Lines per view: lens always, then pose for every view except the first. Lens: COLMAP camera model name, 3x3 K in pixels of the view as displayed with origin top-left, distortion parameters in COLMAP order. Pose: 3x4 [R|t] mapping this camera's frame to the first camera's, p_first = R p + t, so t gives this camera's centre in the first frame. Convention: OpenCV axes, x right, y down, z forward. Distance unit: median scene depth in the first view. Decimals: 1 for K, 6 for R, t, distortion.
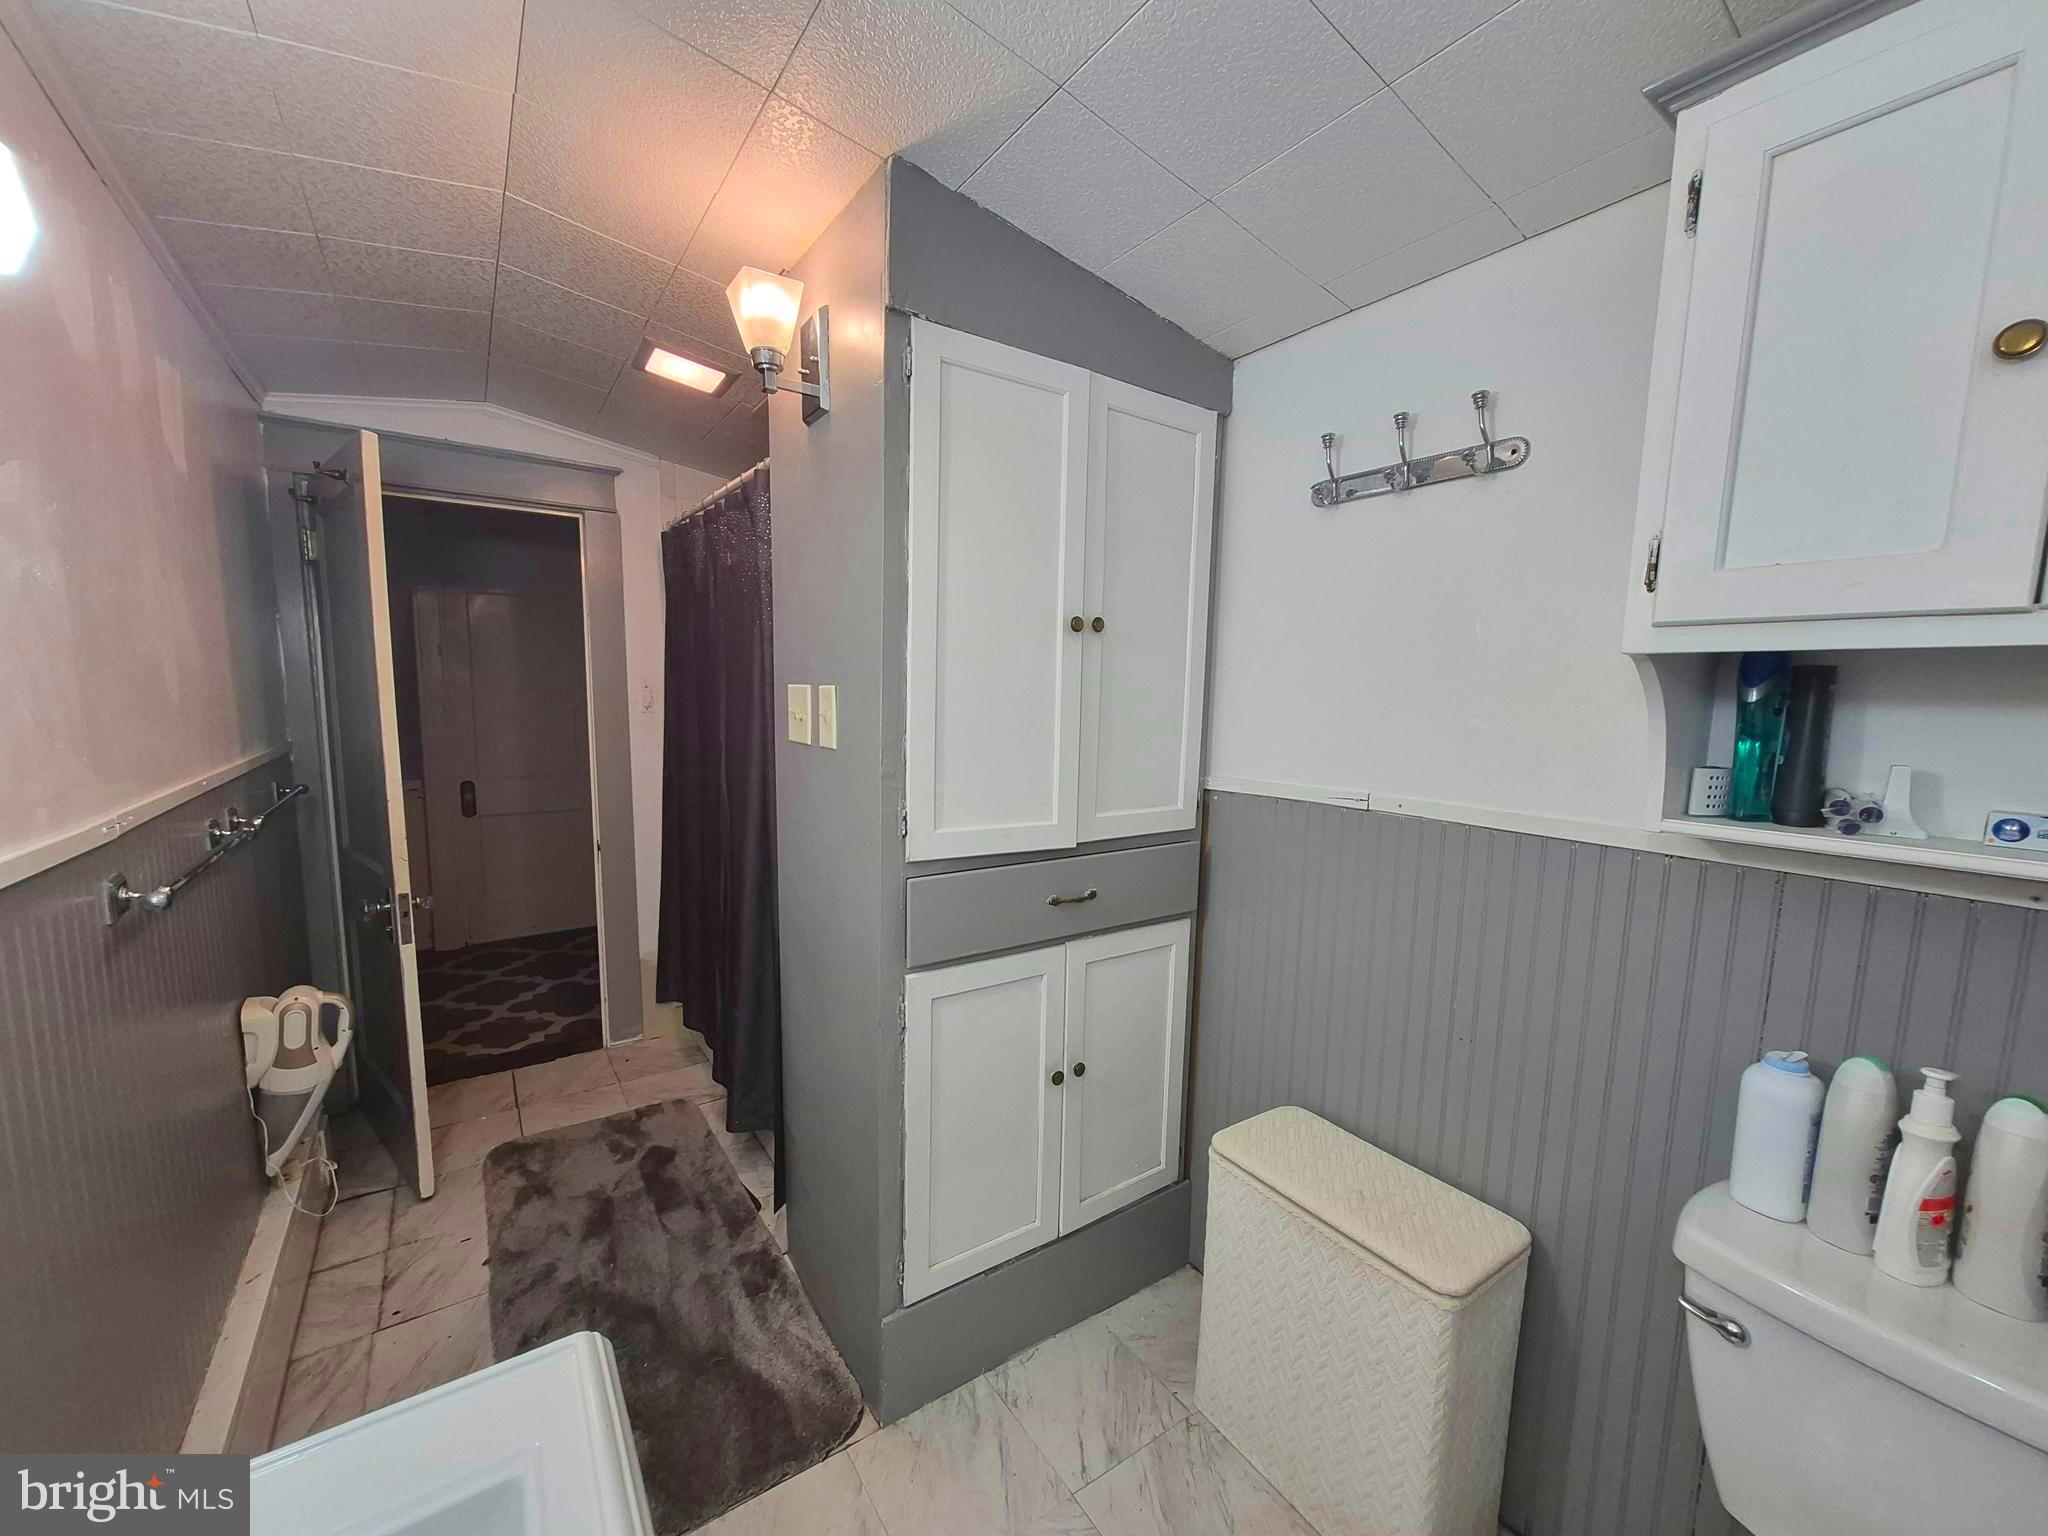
lens RADIAL K [[798.9, 0, 1022.2], [0, 798.9, 781.7], [0, 0, 1]] dist [0.001897, -0.000030]
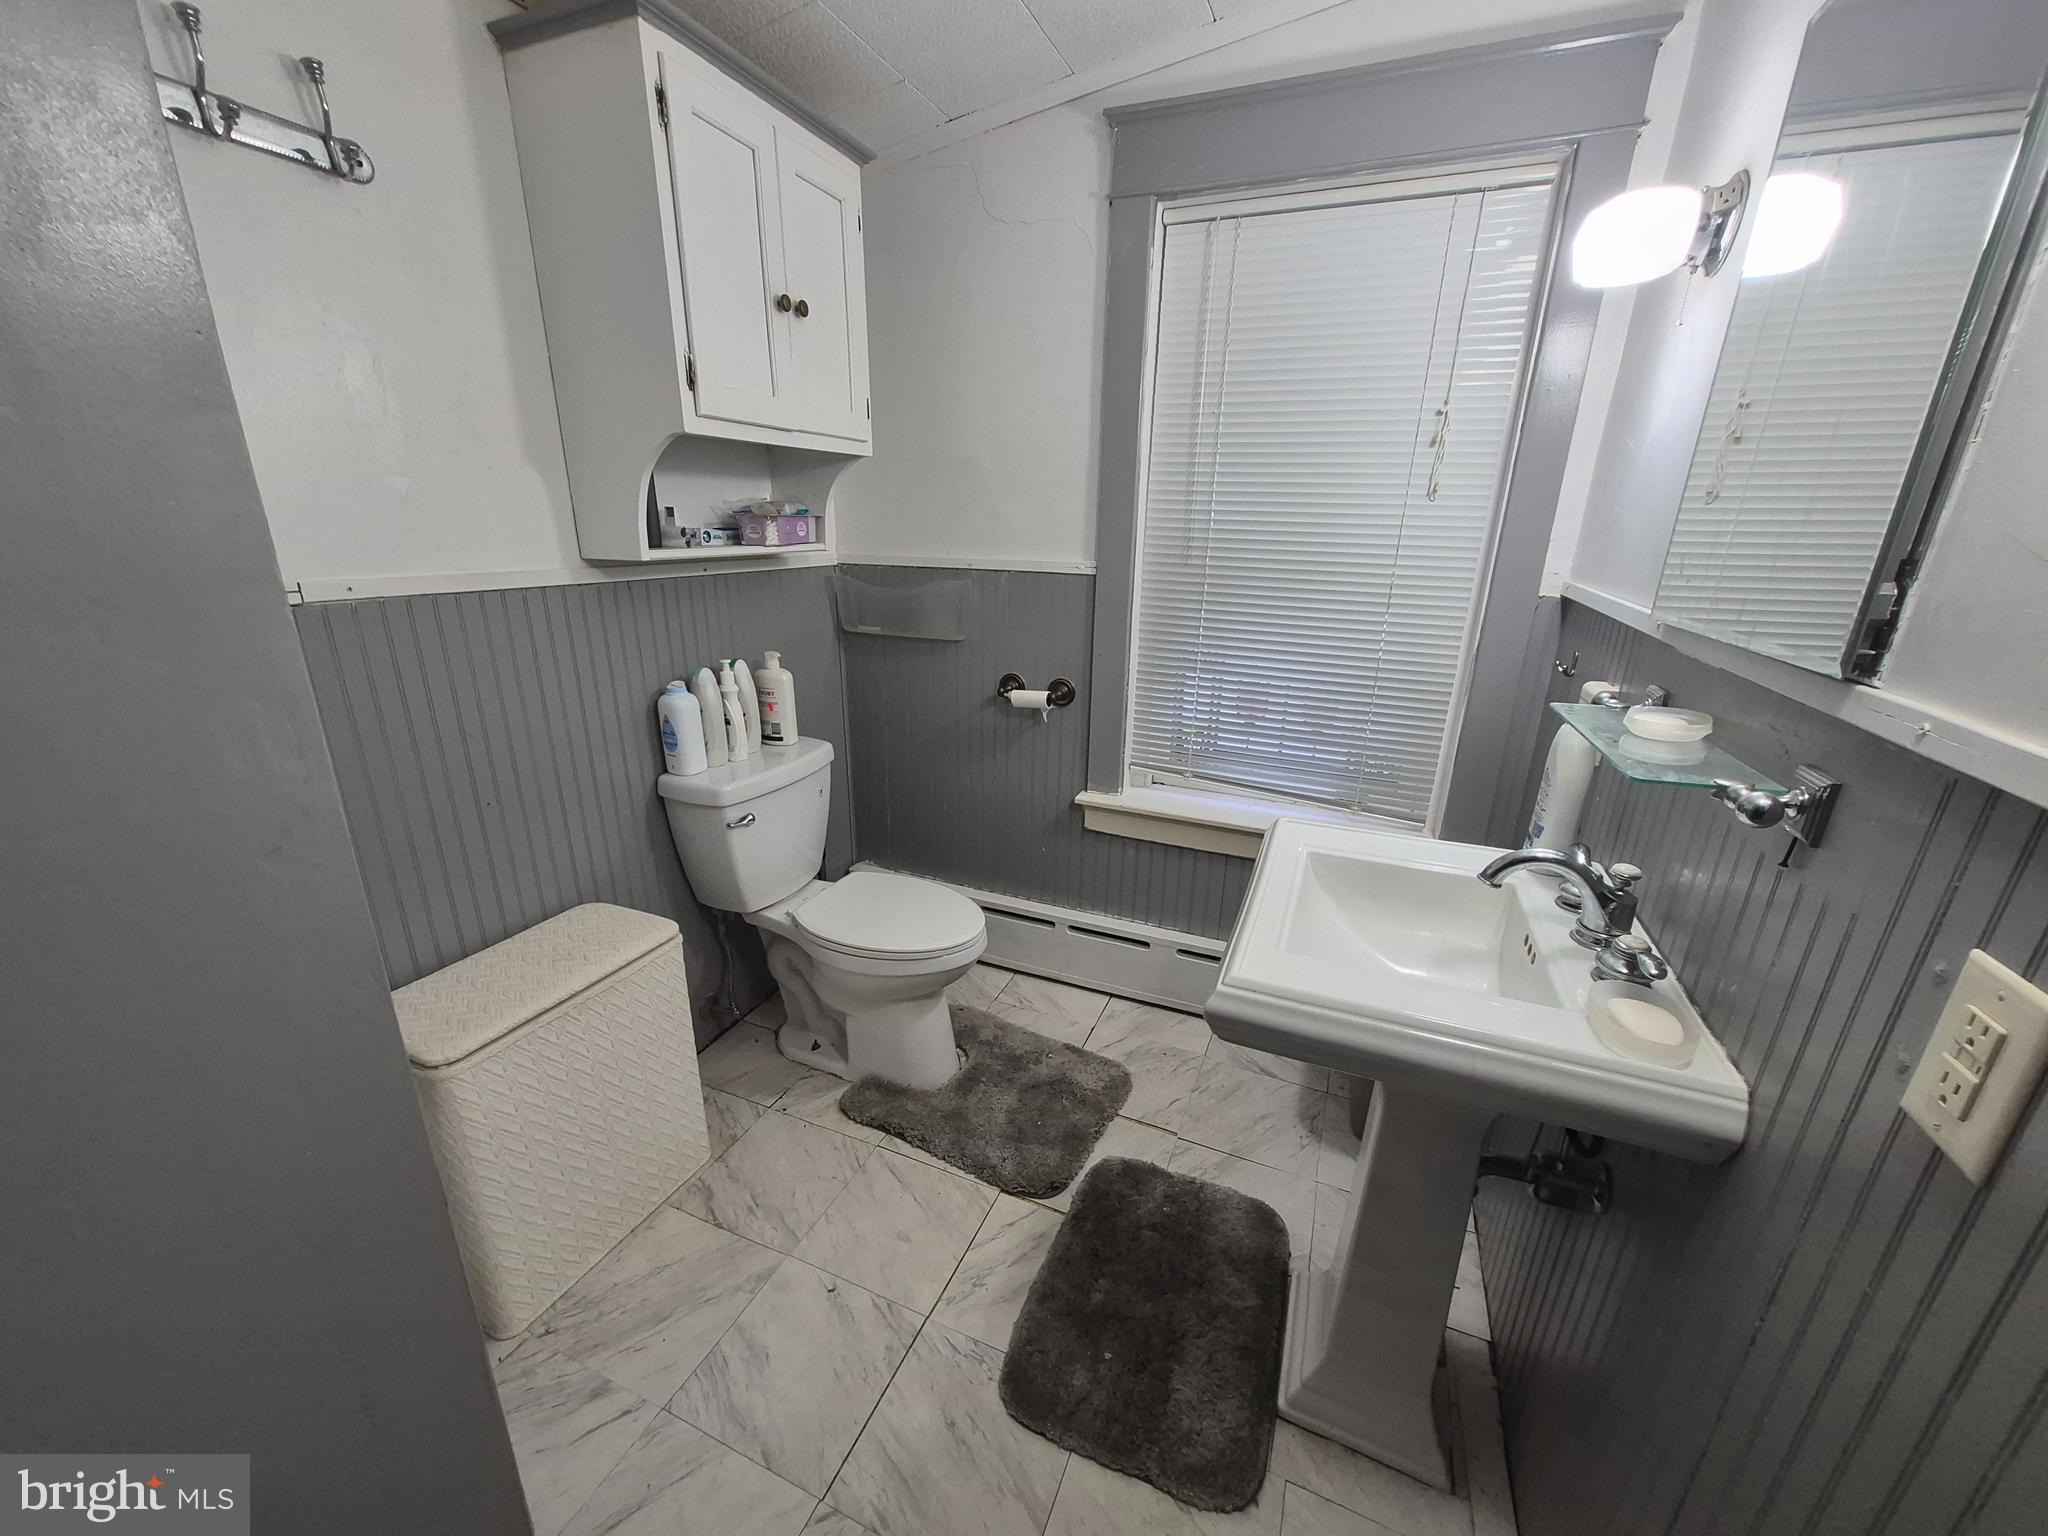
lens RADIAL K [[798.9, 0, 1027.6], [0, 798.9, 777.3], [0, 0, 1]] dist [0.001897, -0.000030]
pose [[-0.529573, -0.290158, 0.797095, -0.671374], [0.070039, 0.921512, 0.381981, -0.062878], [-0.845368, 0.258115, -0.467686, 0.916065]]
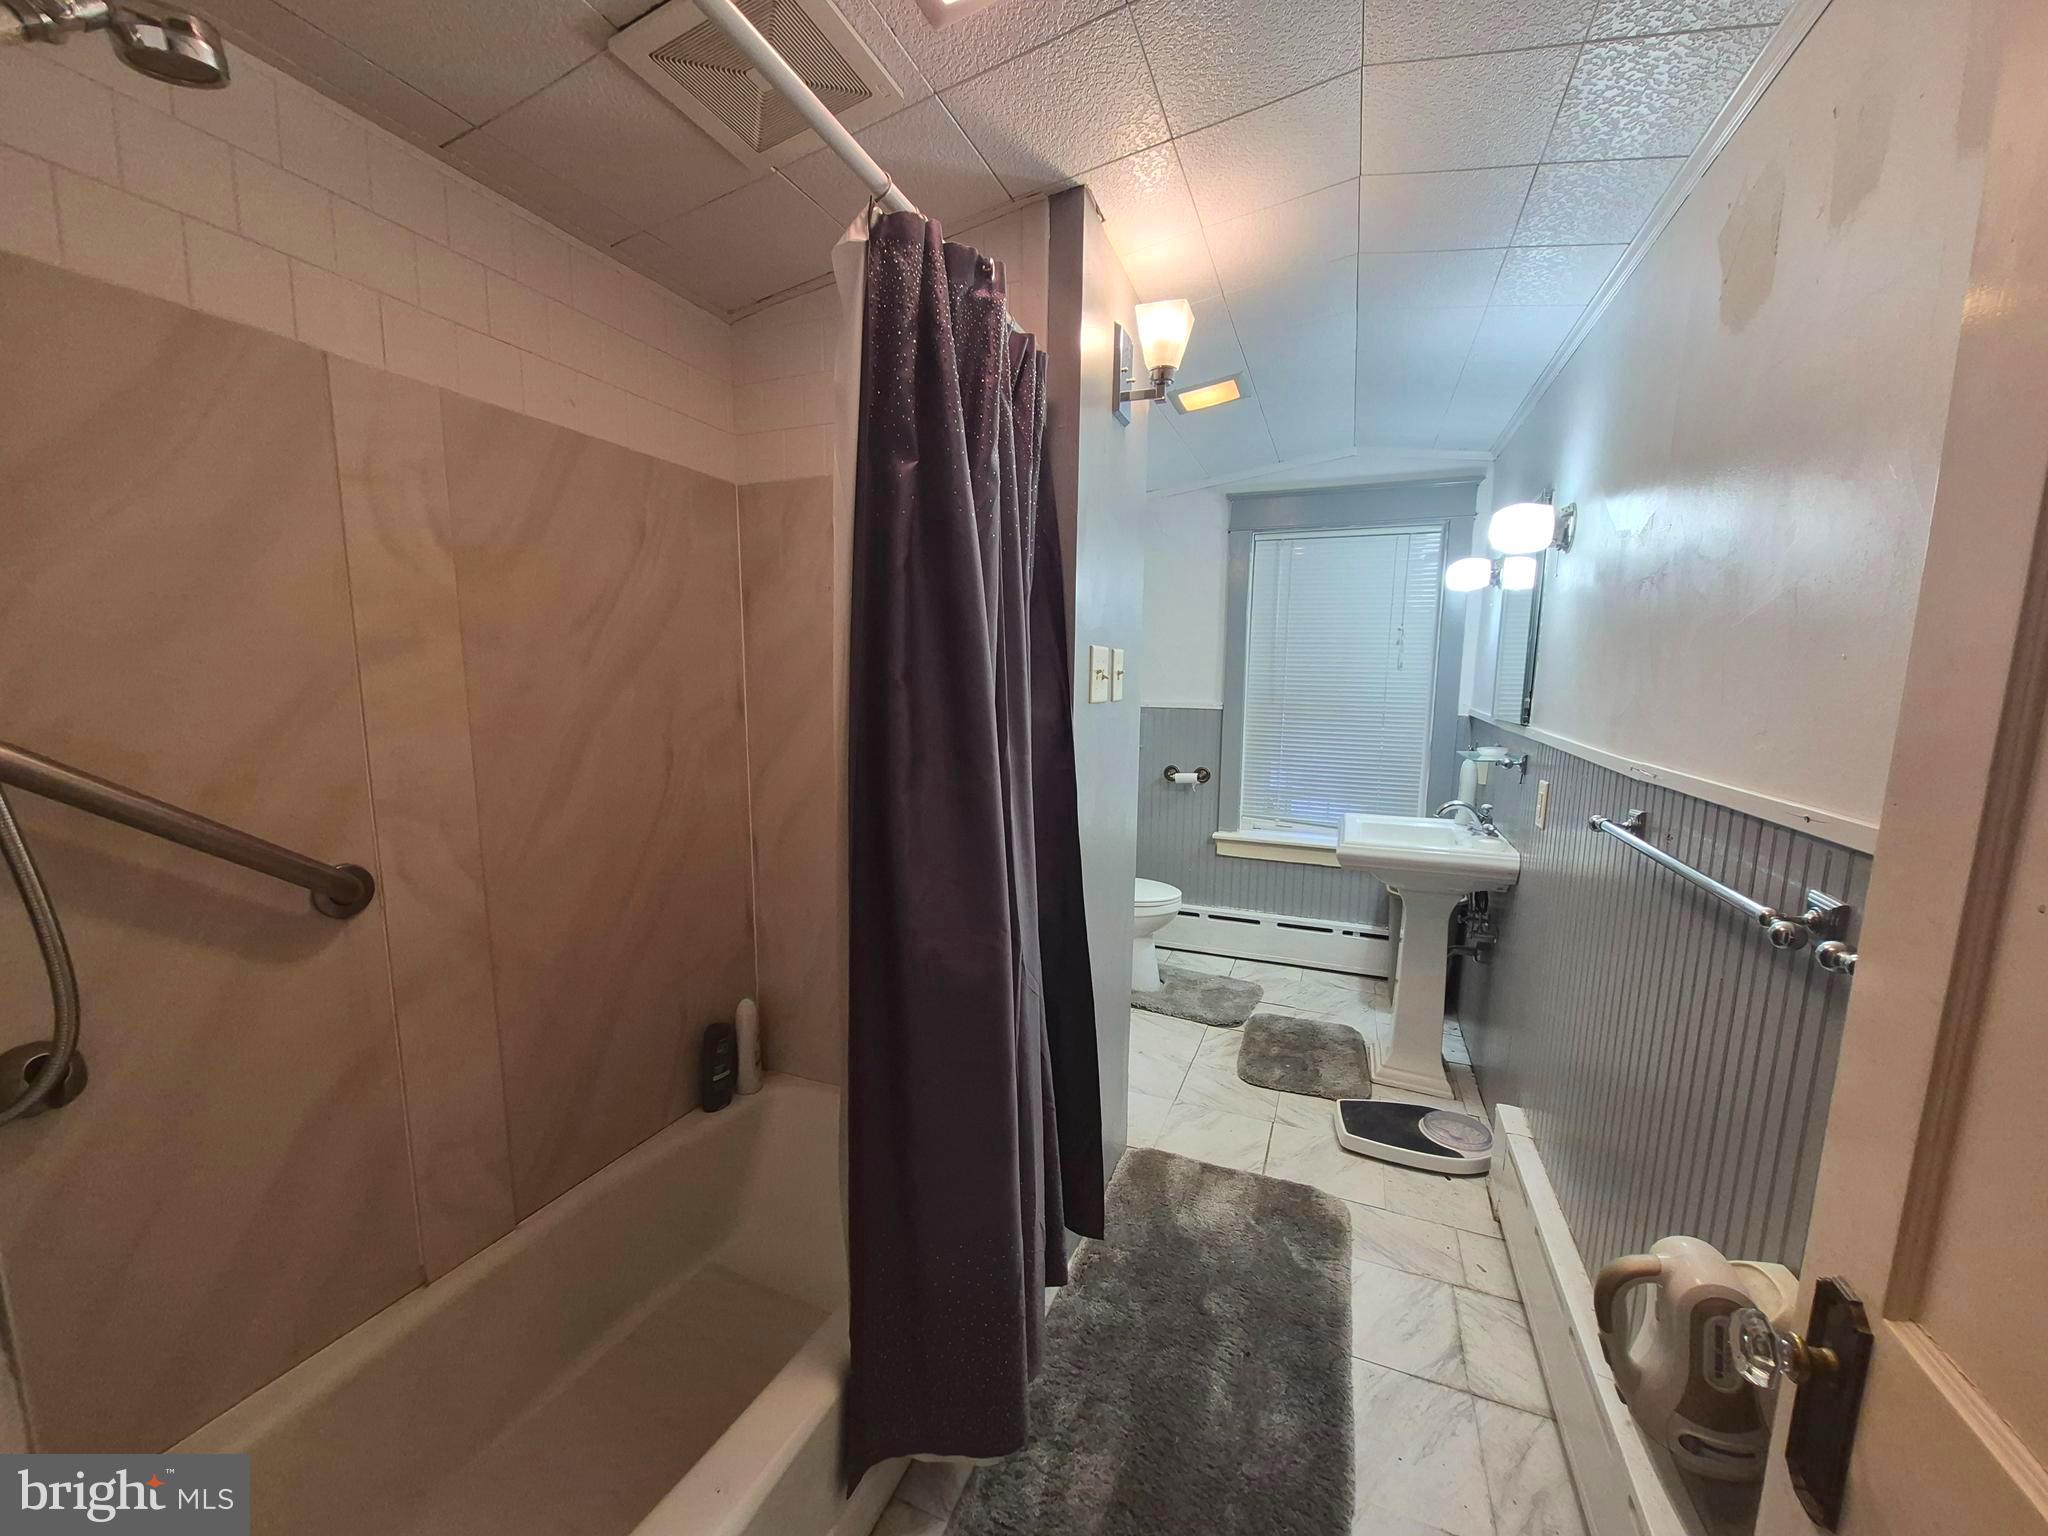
lens RADIAL K [[798.9, 0, 1022.3], [0, 798.9, 778.5], [0, 0, 1]] dist [0.001897, -0.000030]
pose [[-0.538490, -0.132224, 0.832193, -2.273107], [0.079484, 0.975237, 0.206384, -0.420499], [-0.838874, 0.177282, -0.514646, 3.443891]]
